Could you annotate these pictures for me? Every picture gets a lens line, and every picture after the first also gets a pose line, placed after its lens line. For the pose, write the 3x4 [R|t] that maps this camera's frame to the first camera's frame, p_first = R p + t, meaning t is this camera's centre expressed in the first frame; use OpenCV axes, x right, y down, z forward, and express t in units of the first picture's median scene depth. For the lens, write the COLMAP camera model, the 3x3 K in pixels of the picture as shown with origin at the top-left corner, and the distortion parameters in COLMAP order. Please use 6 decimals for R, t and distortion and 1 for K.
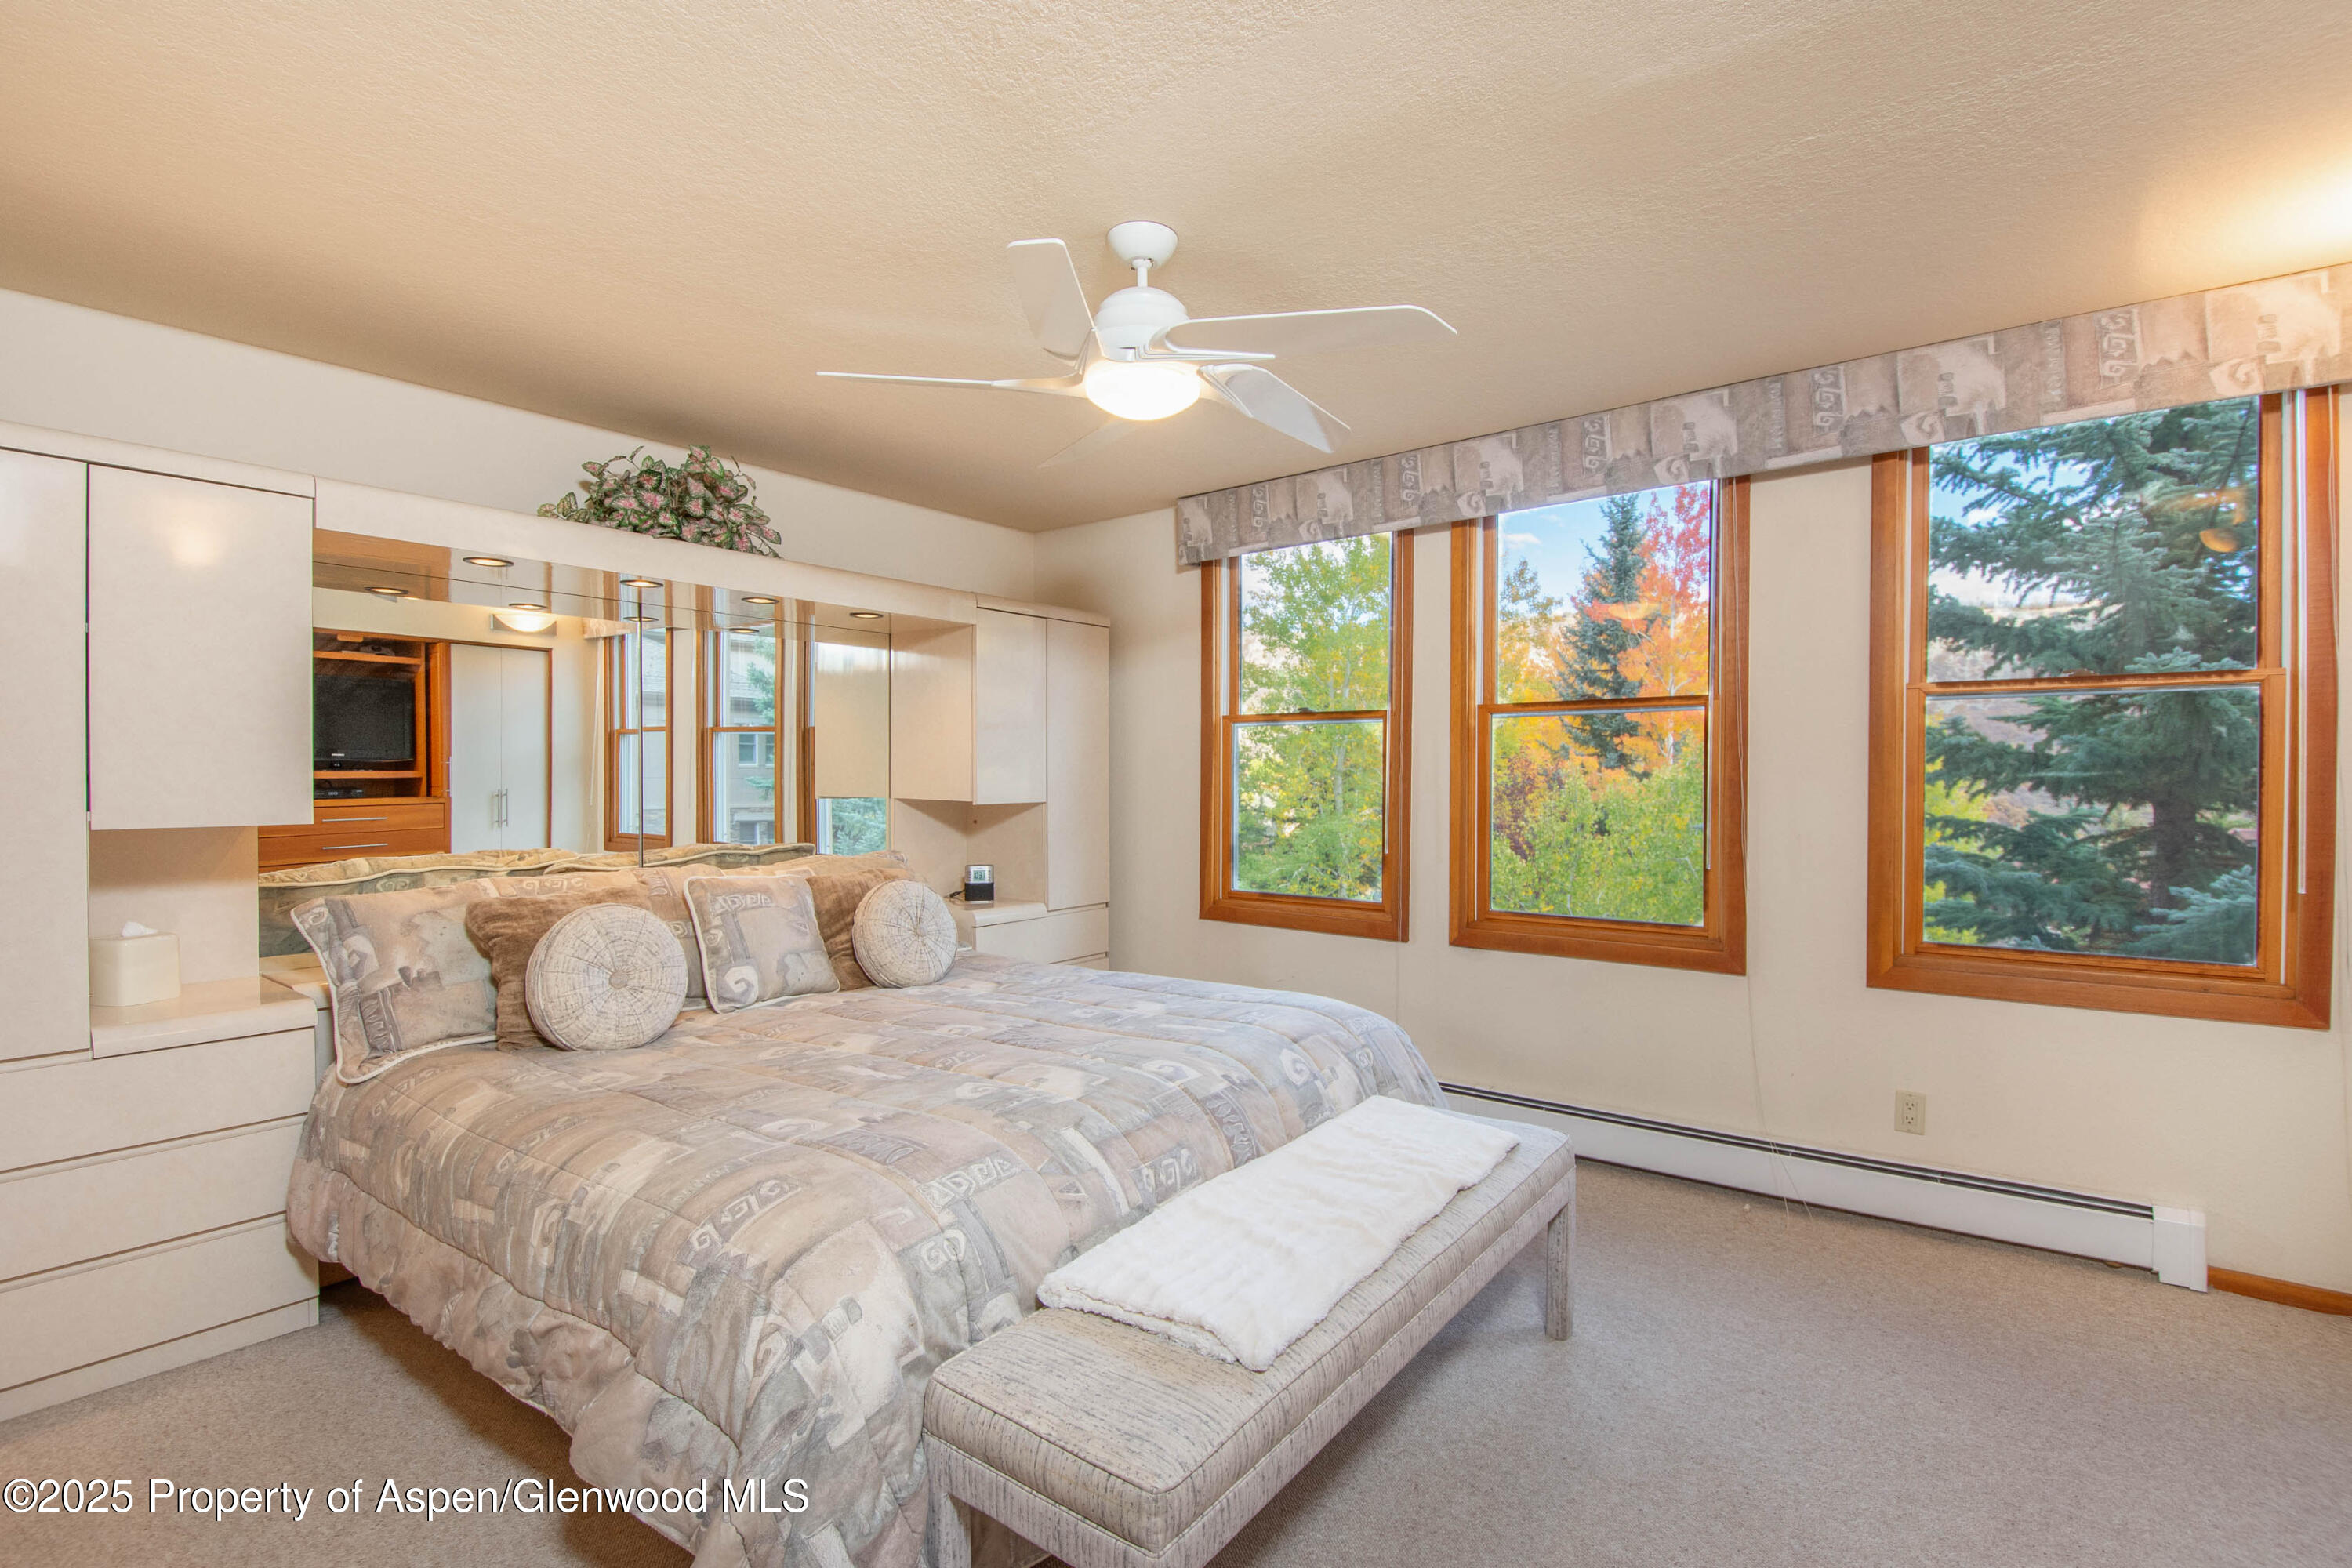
lens RADIAL K [[1074.7, 0, 1175.0], [0, 1074.7, 782.6], [0, 0, 1]] dist [0.007555, -0.005485]
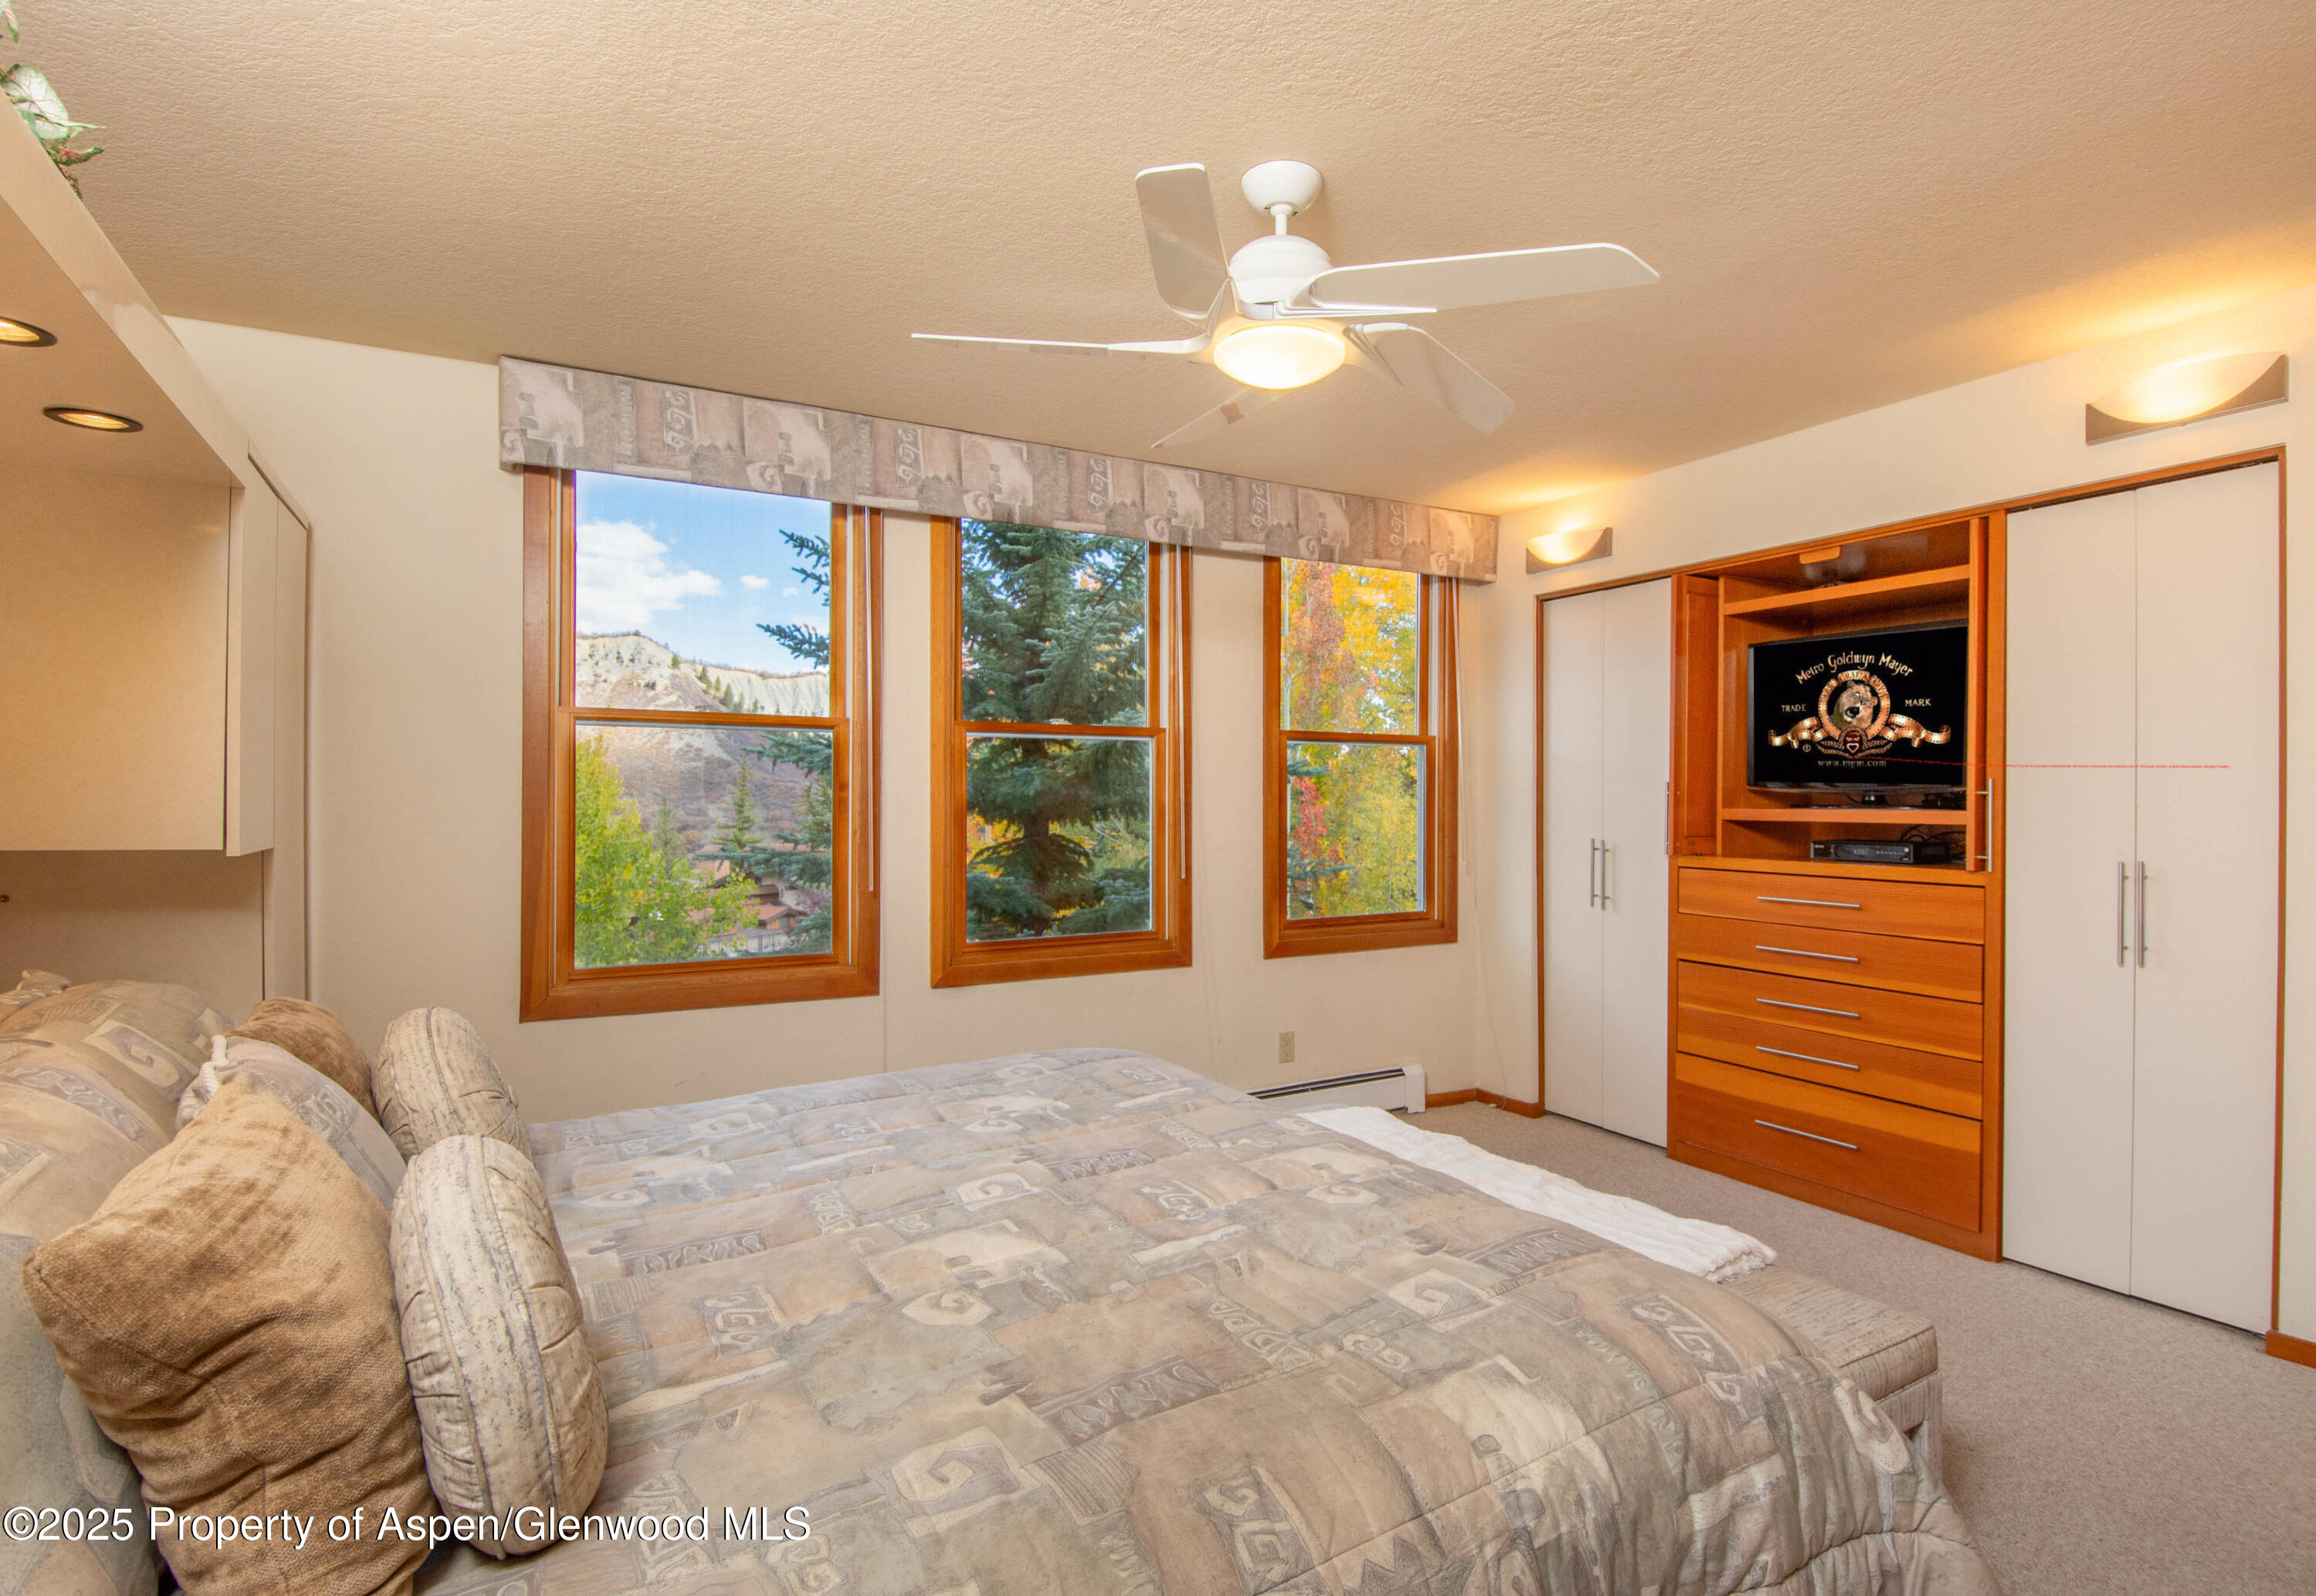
lens RADIAL K [[1204.3, 0, 1159.6], [0, 1204.3, 790.8], [0, 0, 1]] dist [-0.012505, -0.000301]
pose [[0.362274, 0.010777, 0.932009, -0.773365], [0.005875, 0.999887, -0.013845, 0.003301], [-0.932053, 0.010491, 0.362170, 0.592413]]
